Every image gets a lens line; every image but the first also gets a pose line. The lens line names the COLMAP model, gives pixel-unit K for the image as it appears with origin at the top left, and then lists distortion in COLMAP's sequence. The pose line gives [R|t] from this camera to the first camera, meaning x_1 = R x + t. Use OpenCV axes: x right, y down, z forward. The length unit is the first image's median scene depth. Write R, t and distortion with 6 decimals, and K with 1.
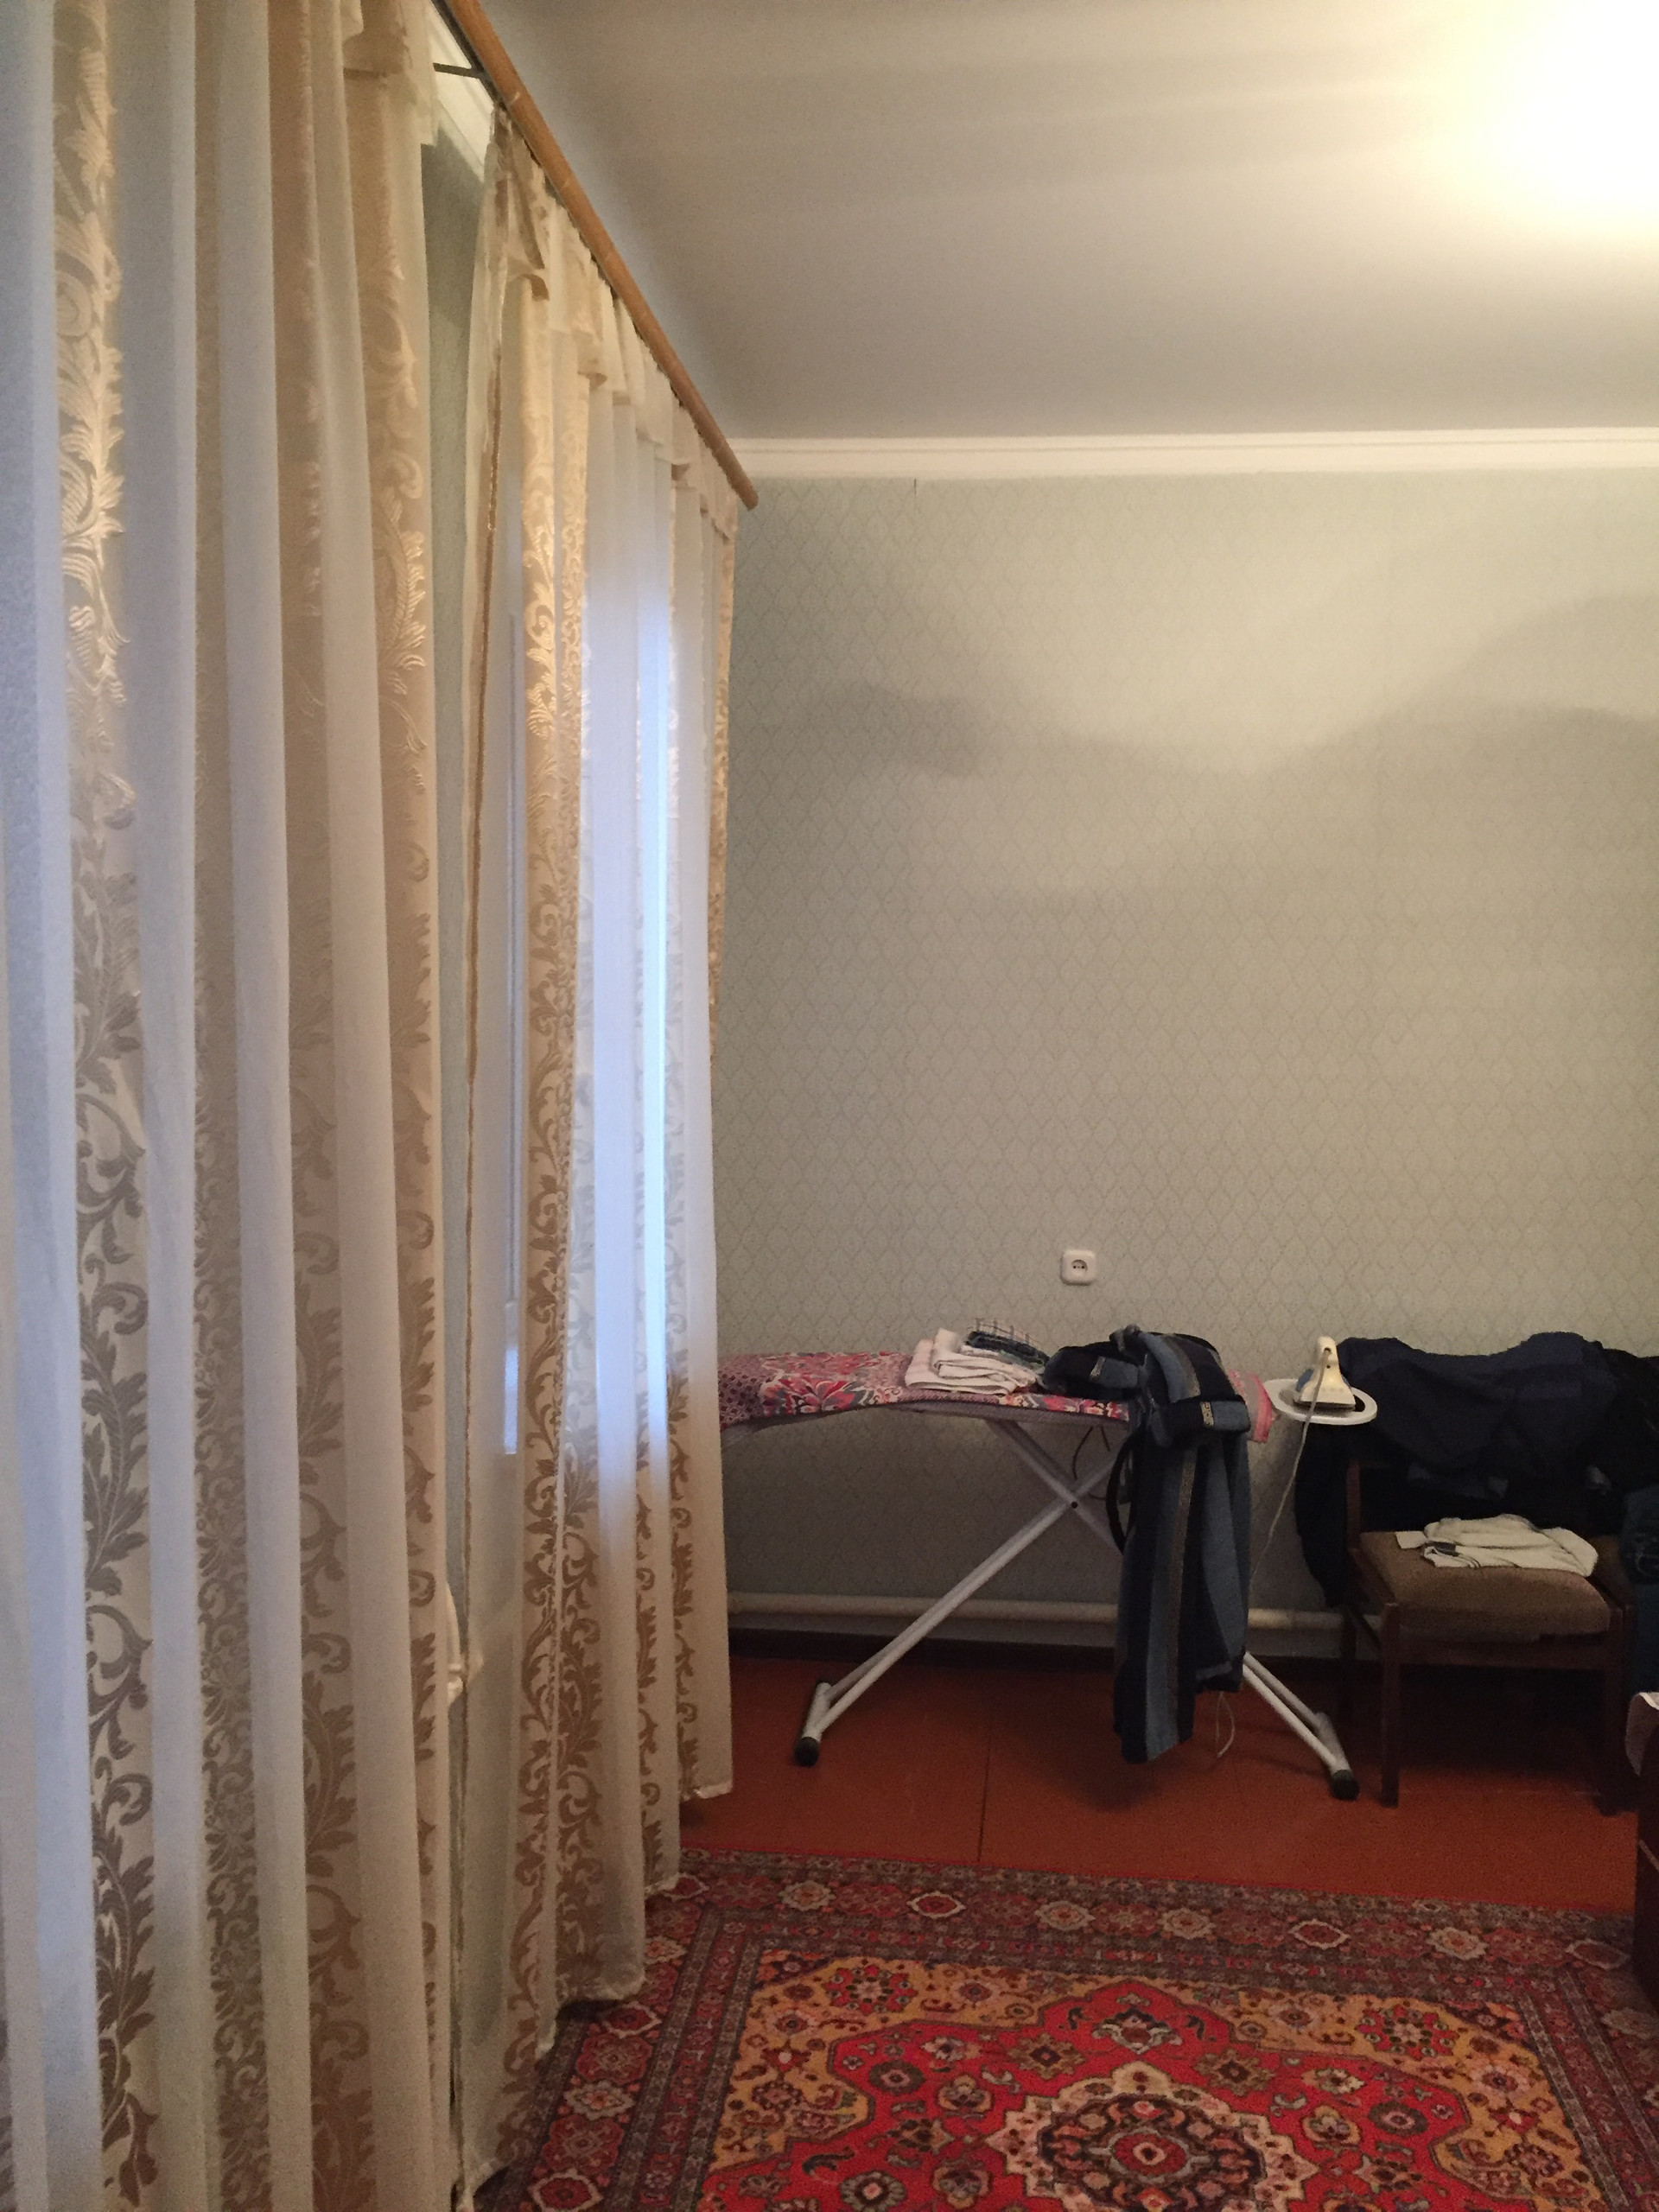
lens RADIAL K [[1863.9, 0, 824.5], [0, 1863.9, 1109.3], [0, 0, 1]] dist [0.072047, -0.086322]
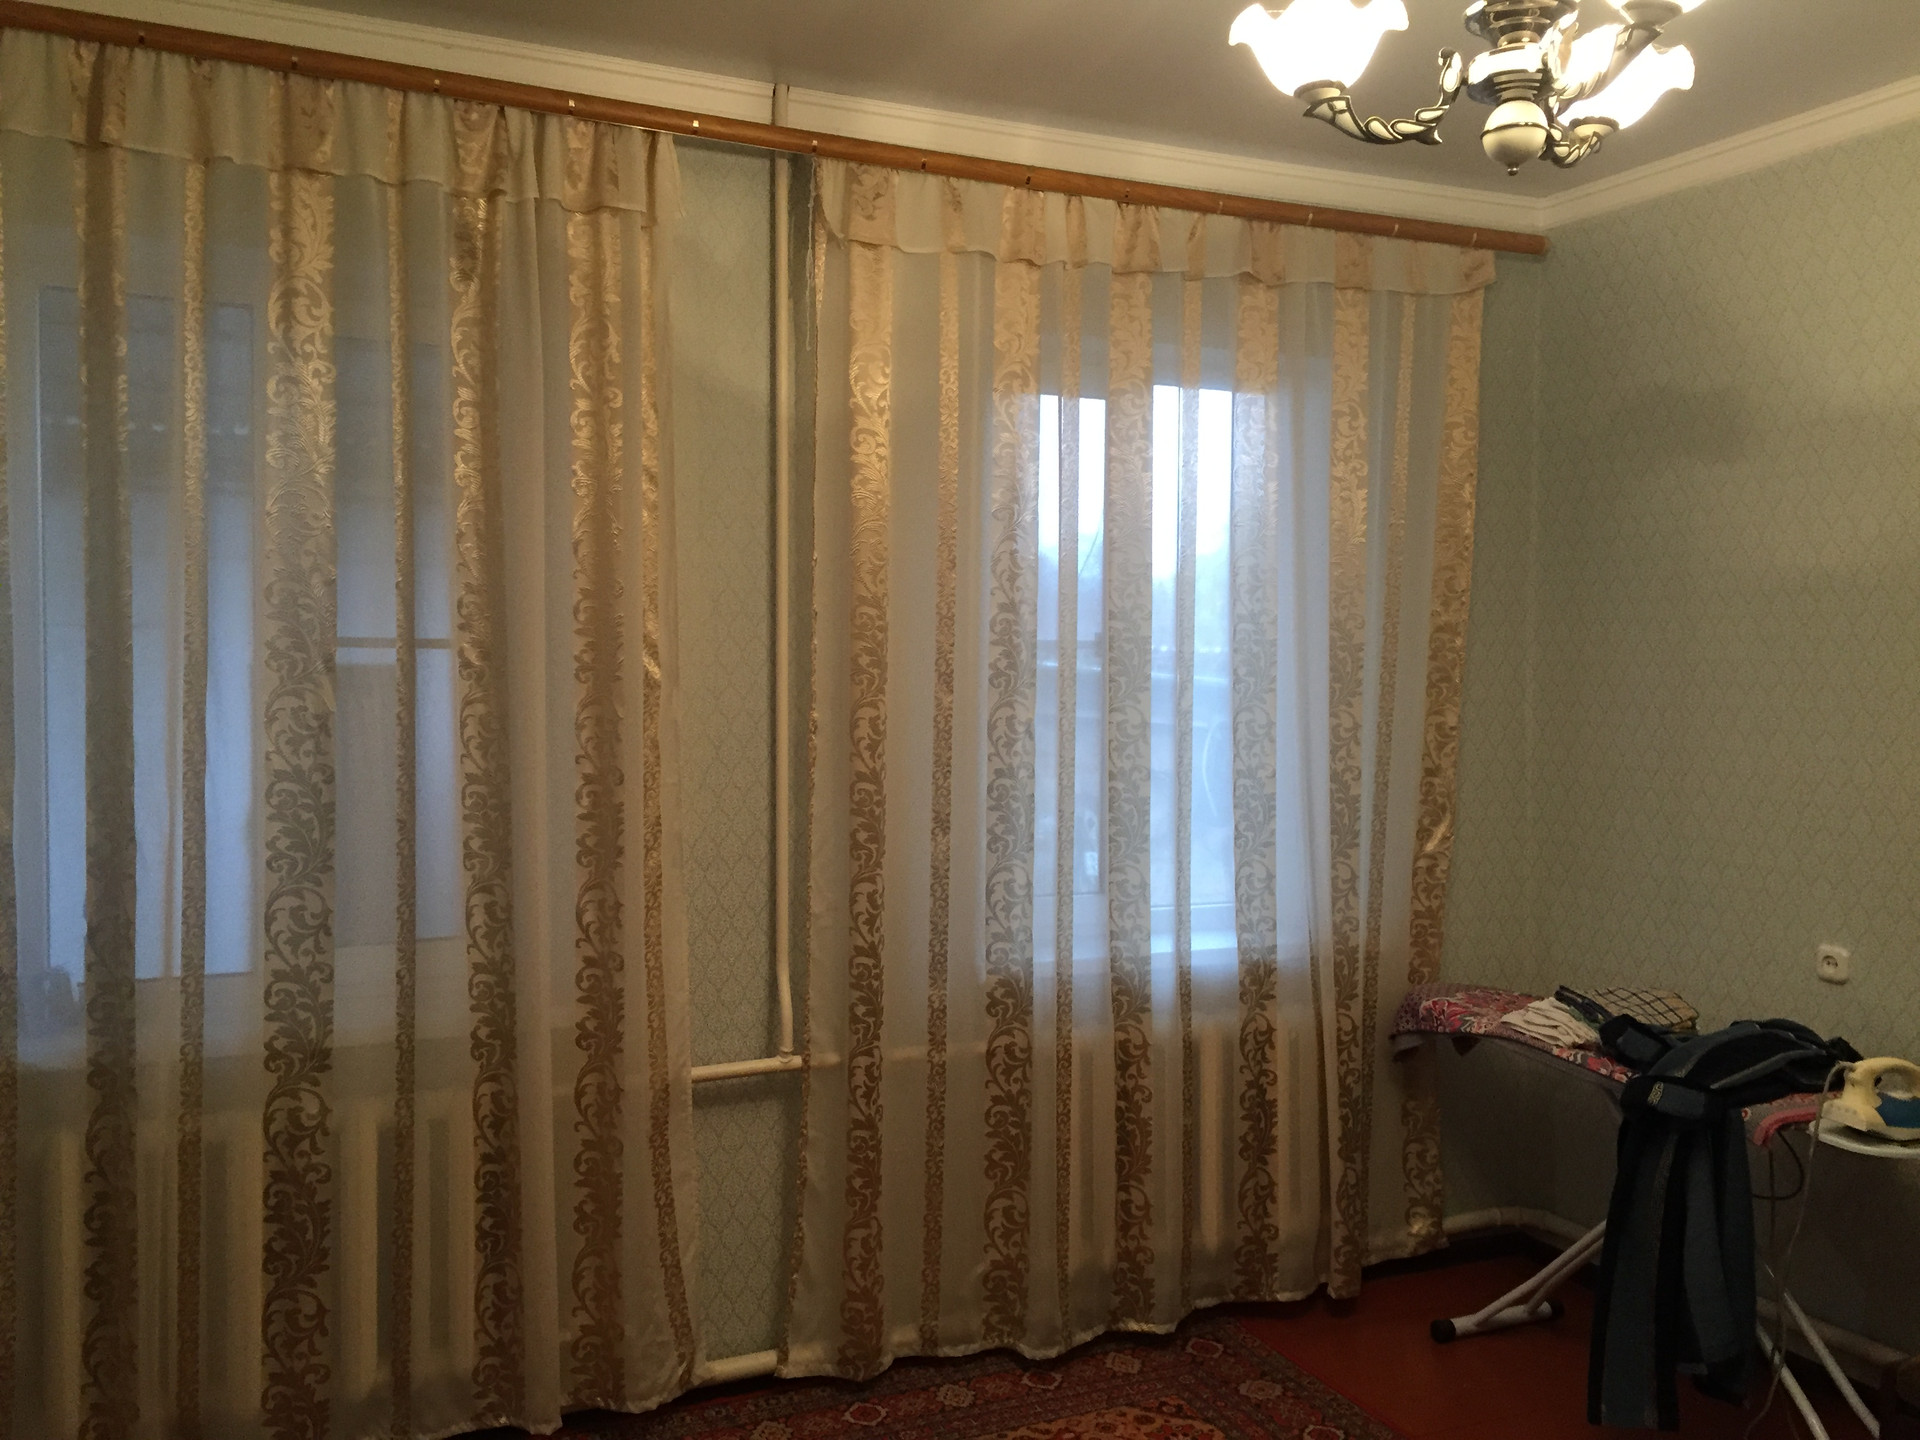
lens RADIAL K [[1617.8, 0, 968.4], [0, 1617.8, 721.0], [0, 0, 1]] dist [0.072047, -0.086322]
pose [[0.517670, 0.028719, -0.855098, 0.830755], [-0.067840, 0.997668, -0.007563, -0.002889], [0.852886, 0.061925, 0.518411, 0.253185]]
